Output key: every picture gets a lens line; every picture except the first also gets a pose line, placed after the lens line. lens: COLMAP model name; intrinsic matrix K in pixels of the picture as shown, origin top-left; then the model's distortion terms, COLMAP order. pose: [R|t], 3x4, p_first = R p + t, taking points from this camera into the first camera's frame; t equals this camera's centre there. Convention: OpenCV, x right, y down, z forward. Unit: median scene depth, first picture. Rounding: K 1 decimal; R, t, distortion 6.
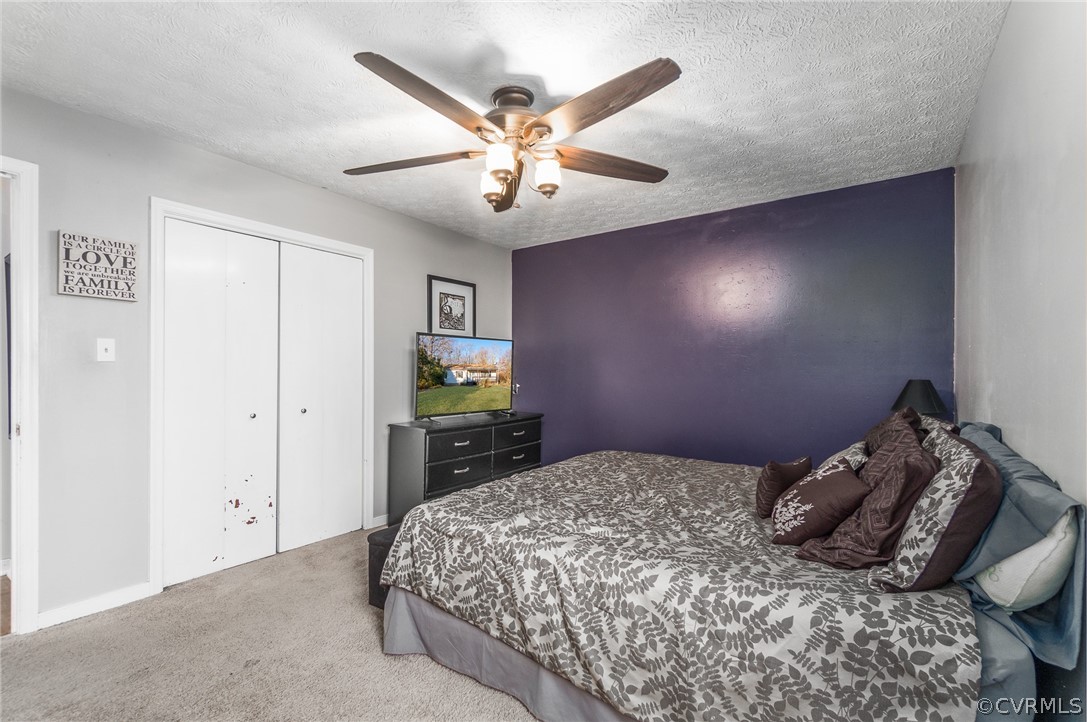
lens RADIAL K [[501.1, 0, 545.0], [0, 501.1, 376.6], [0, 0, 1]] dist [-0.003658, -0.000473]
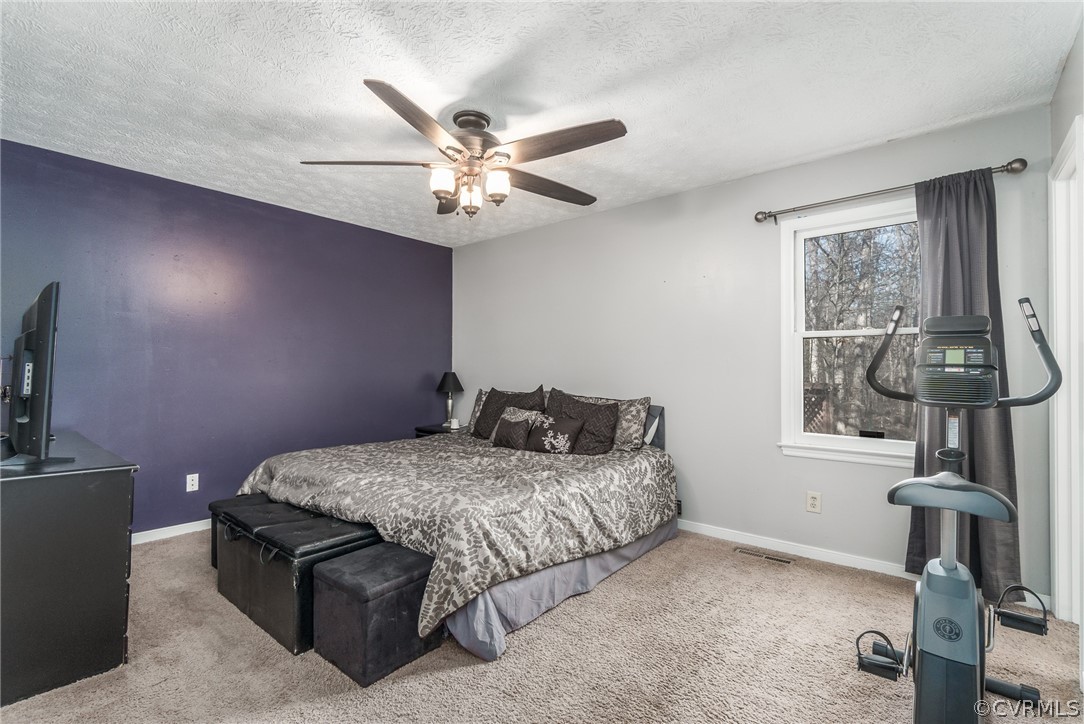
lens RADIAL K [[481.7, 0, 544.3], [0, 481.7, 370.0], [0, 0, 1]] dist [0.000030, -0.000016]
pose [[0.075076, 0.000372, 0.997178, -1.469952], [0.002372, 0.999997, -0.000552, 0.000524], [-0.997175, 0.002407, 0.075075, 0.999127]]
